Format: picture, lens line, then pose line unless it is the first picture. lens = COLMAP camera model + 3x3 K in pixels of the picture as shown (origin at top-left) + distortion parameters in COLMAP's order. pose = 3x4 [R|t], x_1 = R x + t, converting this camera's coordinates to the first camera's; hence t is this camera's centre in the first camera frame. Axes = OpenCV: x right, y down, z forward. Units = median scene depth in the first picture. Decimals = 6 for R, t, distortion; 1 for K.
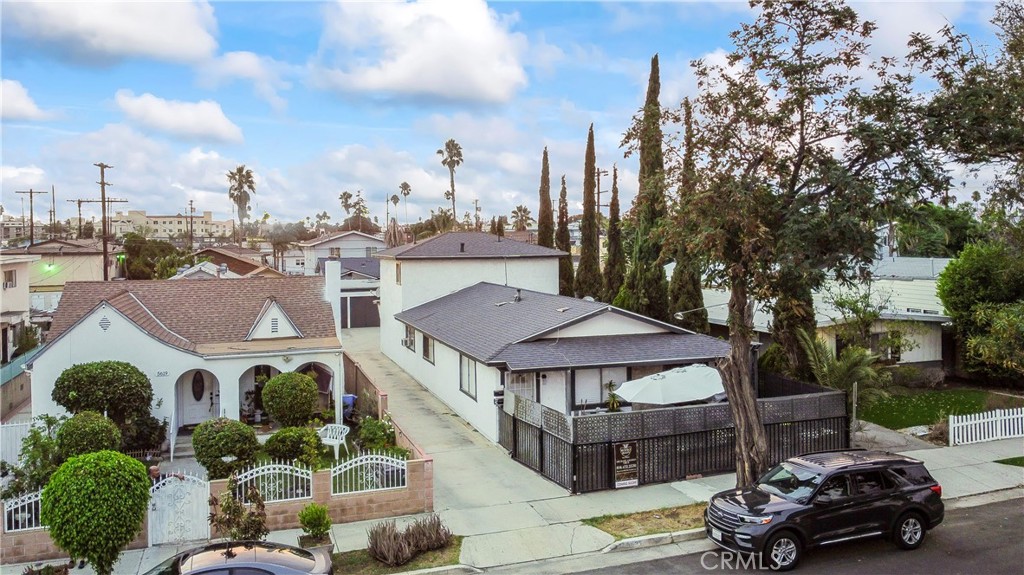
lens RADIAL K [[797.3, 0, 509.6], [0, 797.3, 234.2], [0, 0, 1]] dist [-0.001799, -0.000627]
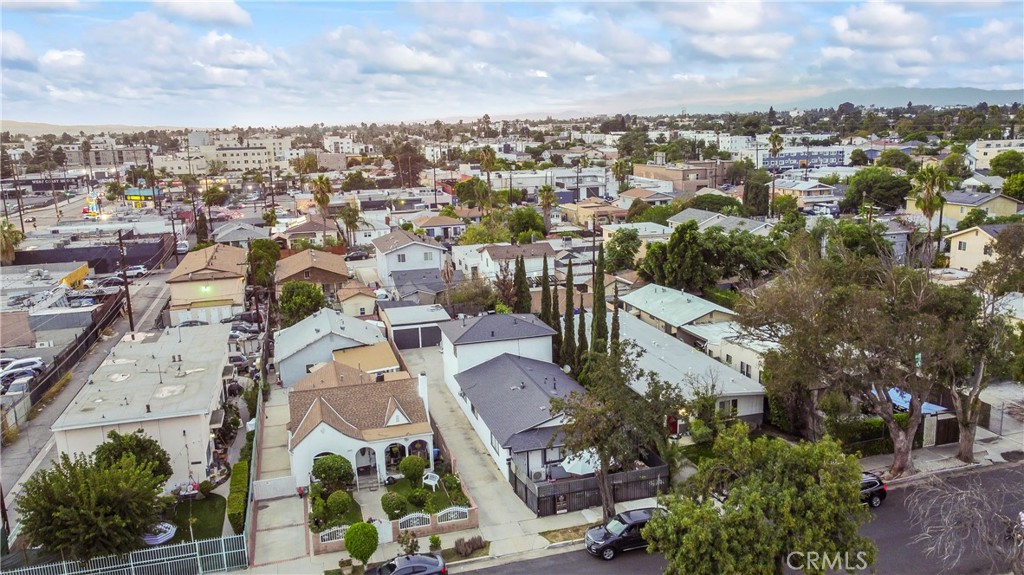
lens RADIAL K [[773.3, 0, 512.0], [0, 773.3, 287.5], [0, 0, 1]] dist [-0.001149, -0.001035]
pose [[0.998663, -0.008163, -0.051037, 0.115383], [0.018692, 0.977654, 0.209387, -0.750040], [0.048188, -0.210061, 0.976500, -1.000609]]
